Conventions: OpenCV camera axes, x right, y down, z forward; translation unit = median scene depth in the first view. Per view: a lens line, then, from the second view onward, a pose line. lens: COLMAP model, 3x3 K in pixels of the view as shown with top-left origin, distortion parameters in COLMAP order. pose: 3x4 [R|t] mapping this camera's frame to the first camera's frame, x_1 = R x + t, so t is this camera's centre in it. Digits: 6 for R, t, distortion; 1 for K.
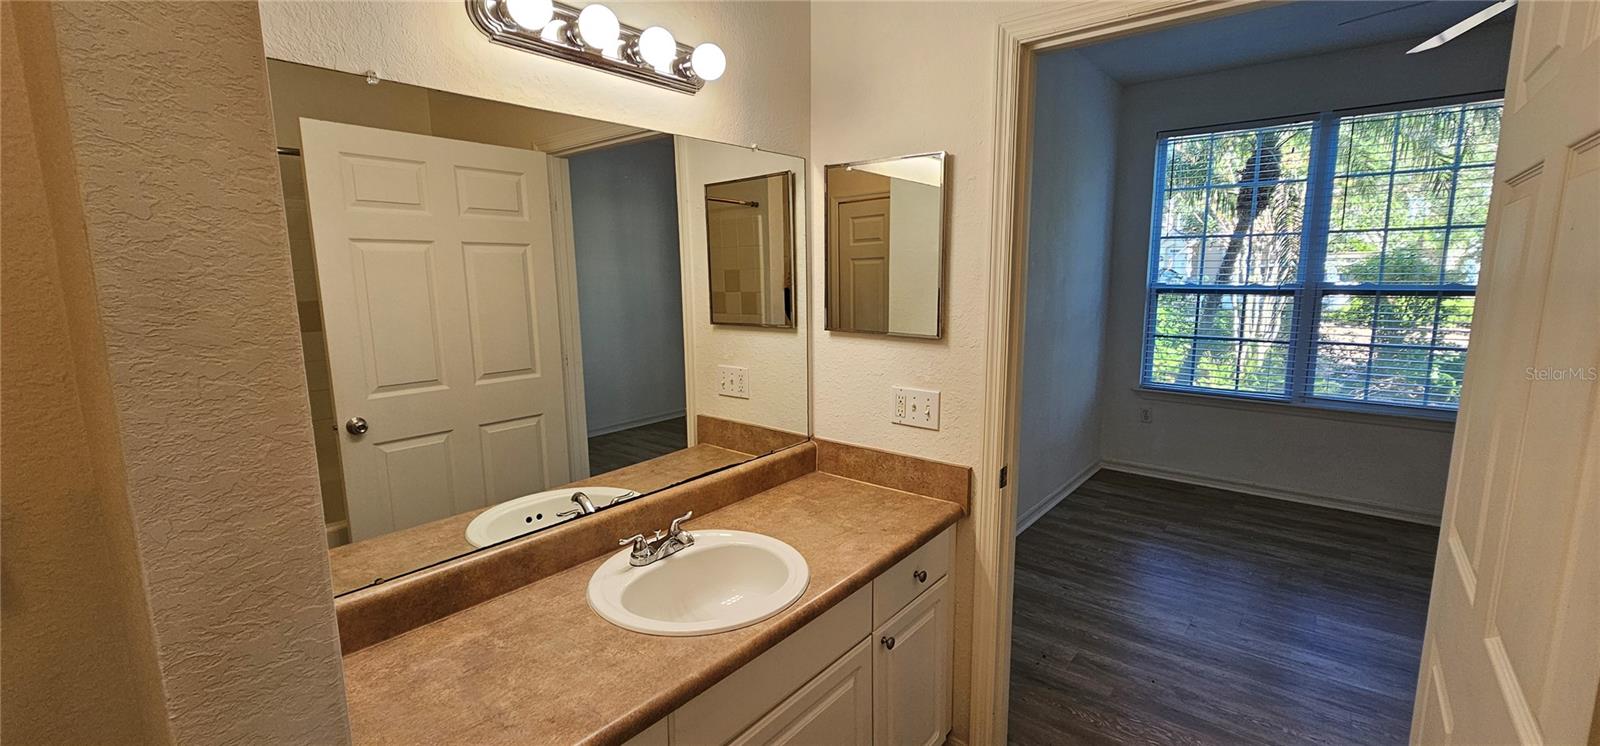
lens RADIAL K [[646.3, 0, 810.8], [0, 646.3, 368.3], [0, 0, 1]] dist [-0.001220, -0.000230]
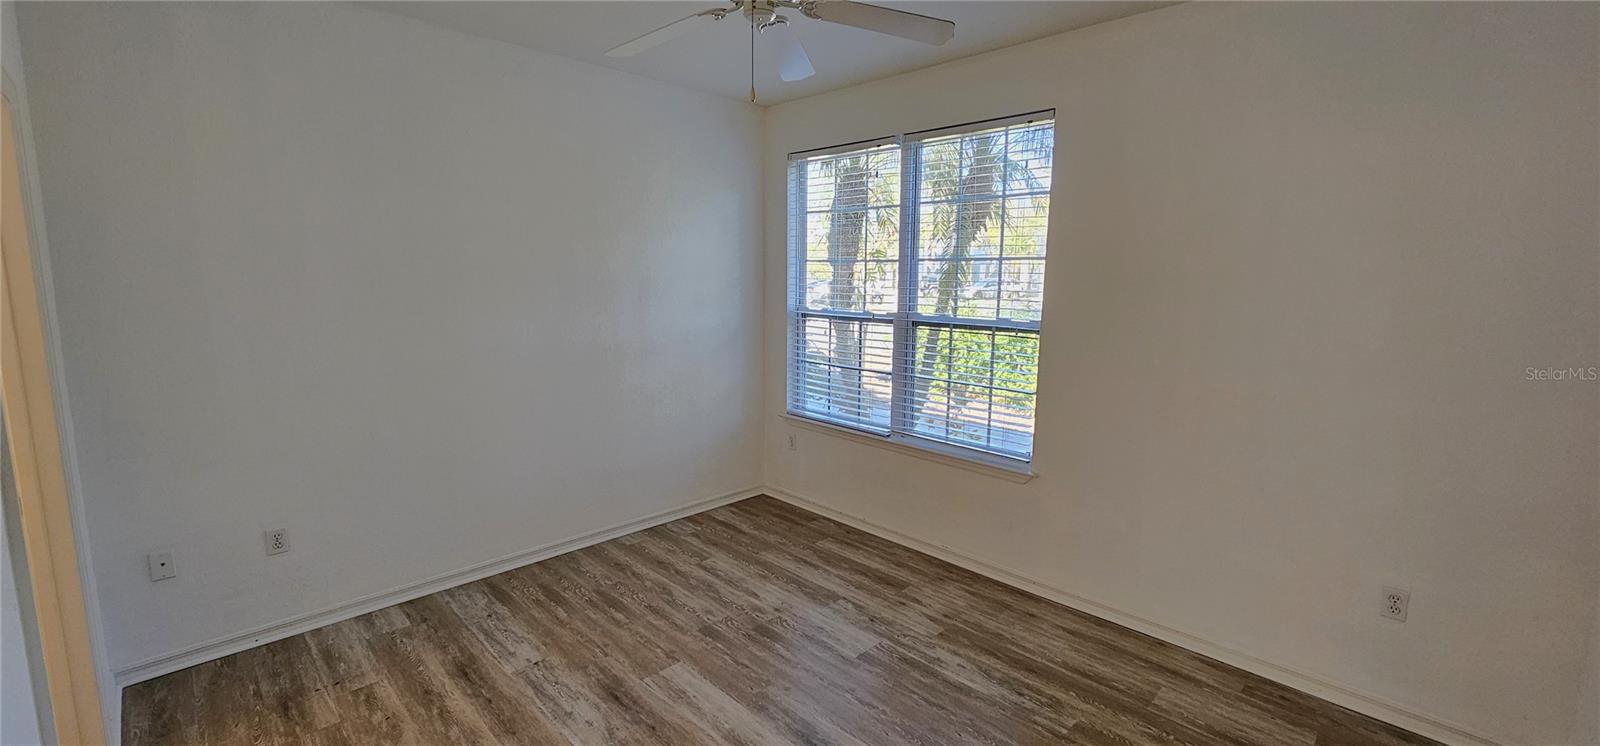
lens RADIAL K [[646.3, 0, 810.8], [0, 646.3, 368.3], [0, 0, 1]] dist [-0.001220, -0.000230]
pose [[0.995174, 0.035570, -0.091451, 0.704563], [-0.035922, 0.999352, -0.002205, -0.041829], [0.091314, 0.005480, 0.995807, 0.034509]]
